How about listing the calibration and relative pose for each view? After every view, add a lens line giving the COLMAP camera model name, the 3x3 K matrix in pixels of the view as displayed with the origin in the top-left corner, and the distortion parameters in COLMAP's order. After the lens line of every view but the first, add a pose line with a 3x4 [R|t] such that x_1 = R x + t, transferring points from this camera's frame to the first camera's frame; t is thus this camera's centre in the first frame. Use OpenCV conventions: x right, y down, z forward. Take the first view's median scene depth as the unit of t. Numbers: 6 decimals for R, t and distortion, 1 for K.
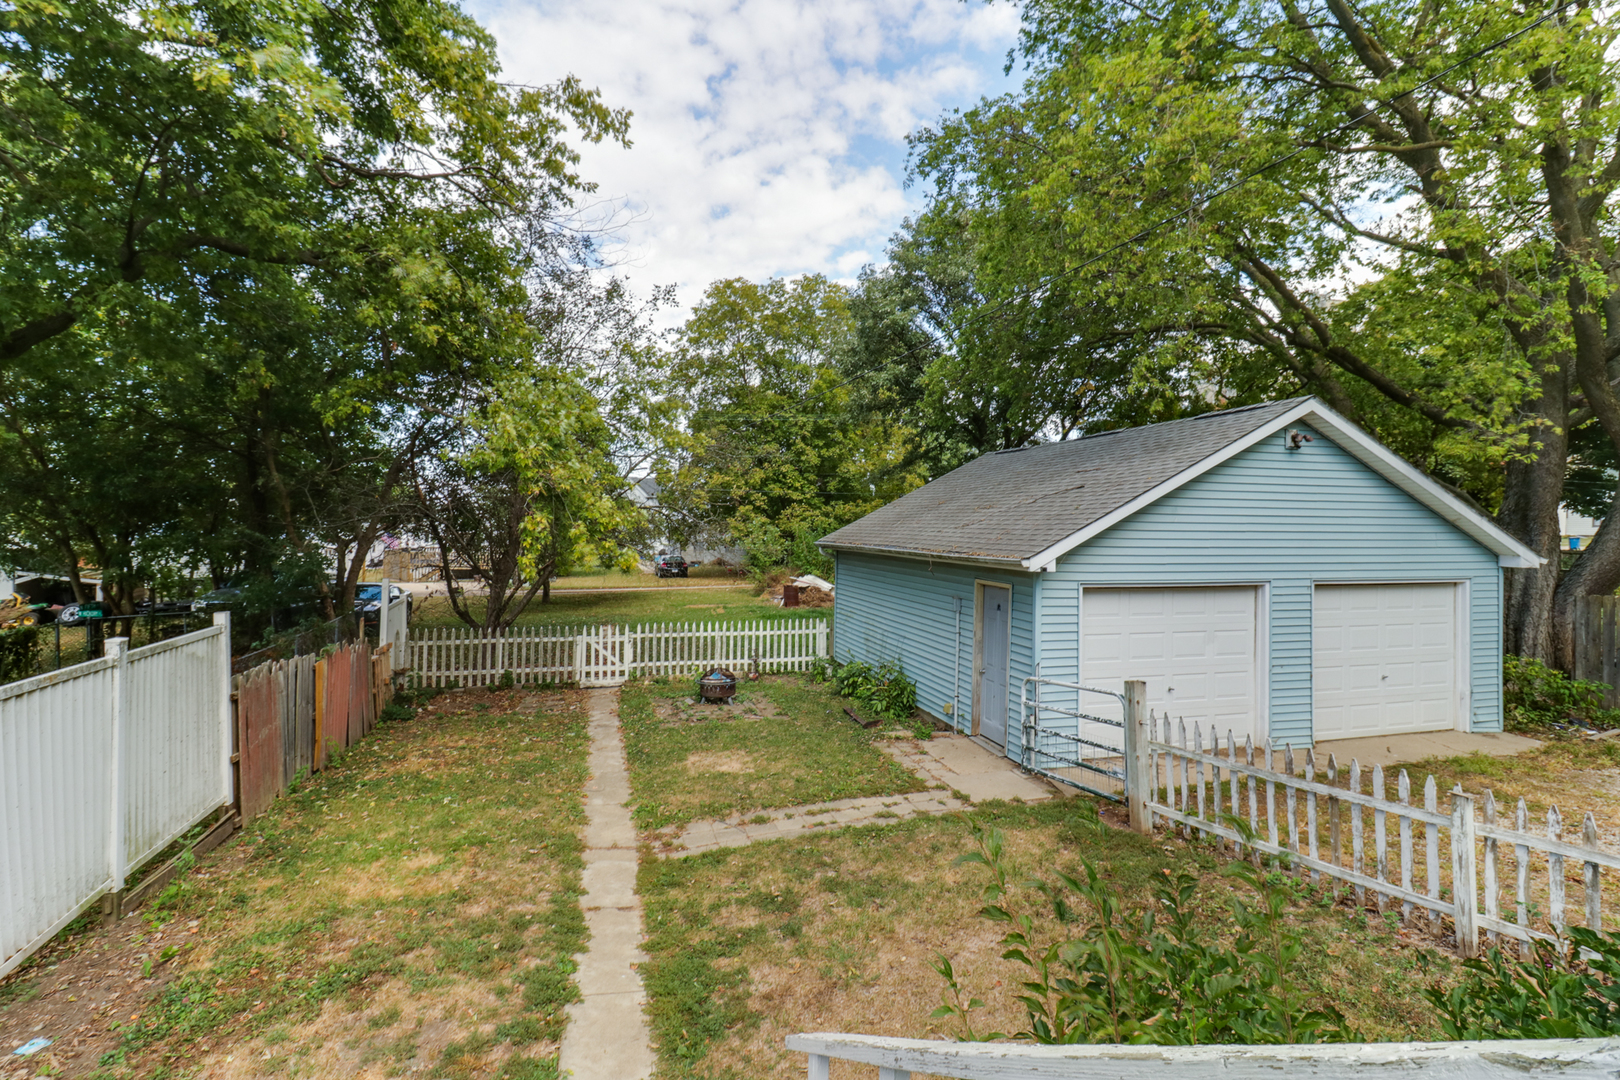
lens RADIAL K [[769.7, 0, 804.7], [0, 769.7, 504.1], [0, 0, 1]] dist [0.010877, -0.003986]
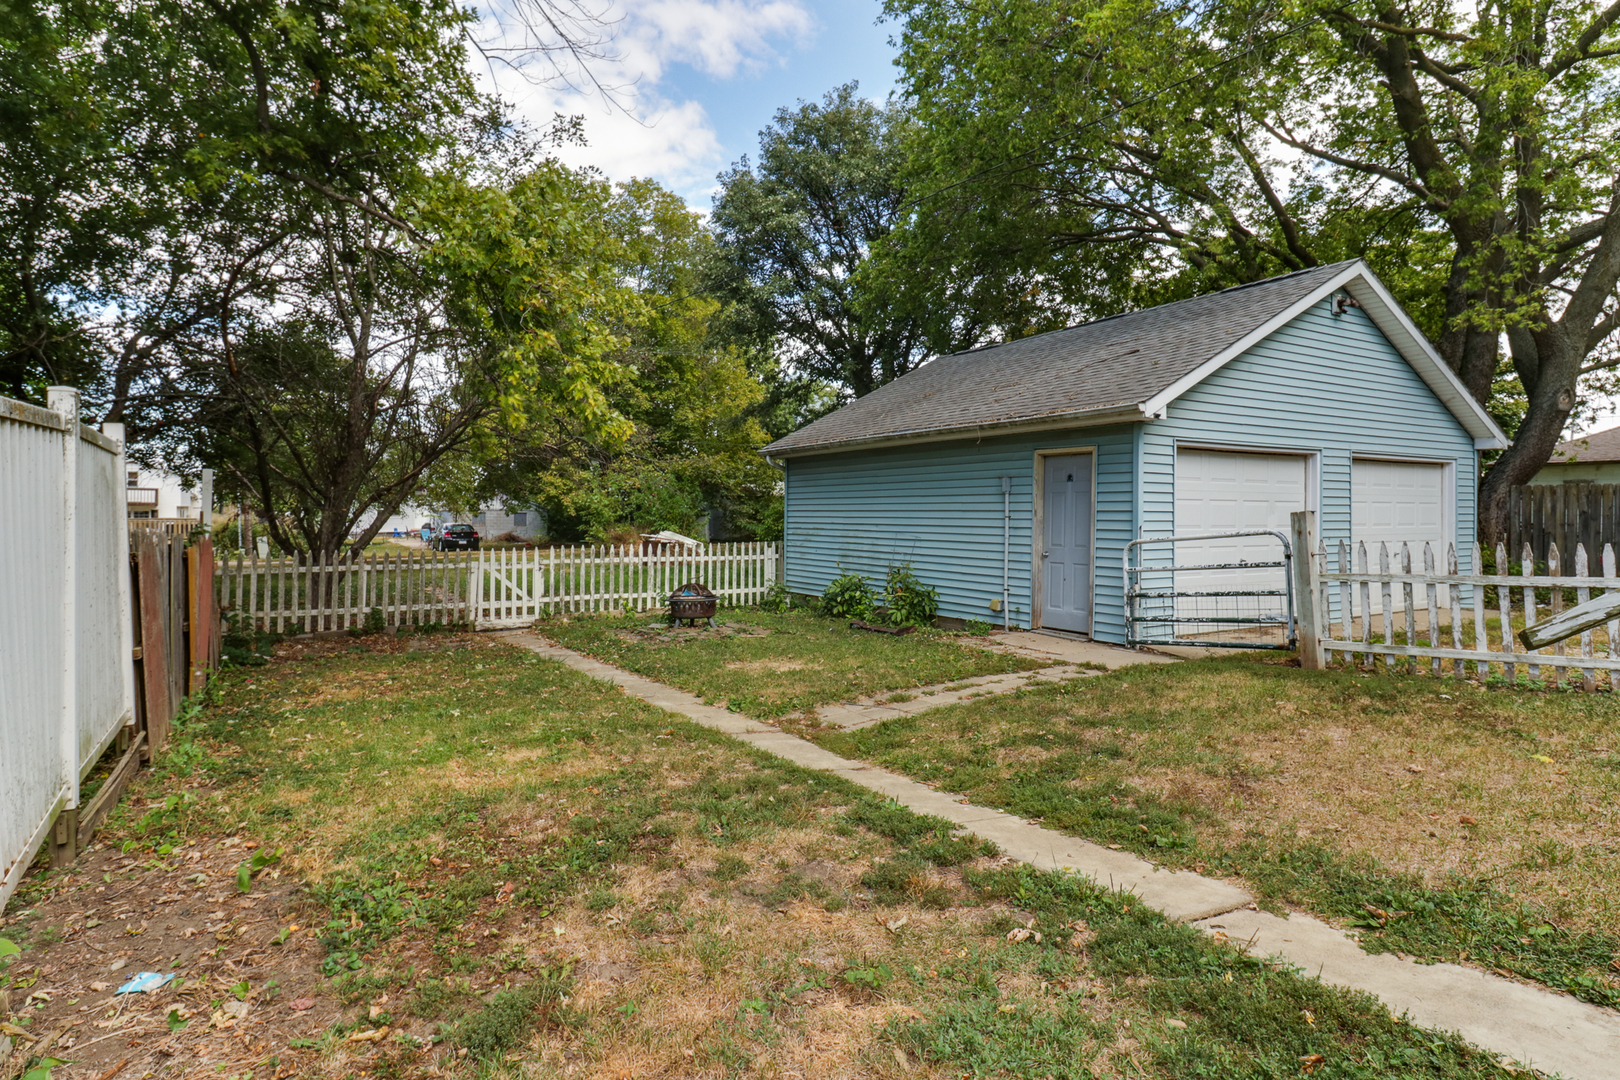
lens RADIAL K [[890.3, 0, 811.5], [0, 890.3, 508.5], [0, 0, 1]] dist [0.010316, -0.001002]
pose [[0.960252, -0.005366, 0.279083, -0.225970], [0.001214, 0.999886, 0.015047, 0.109914], [-0.279132, -0.014110, 0.960149, 0.075370]]
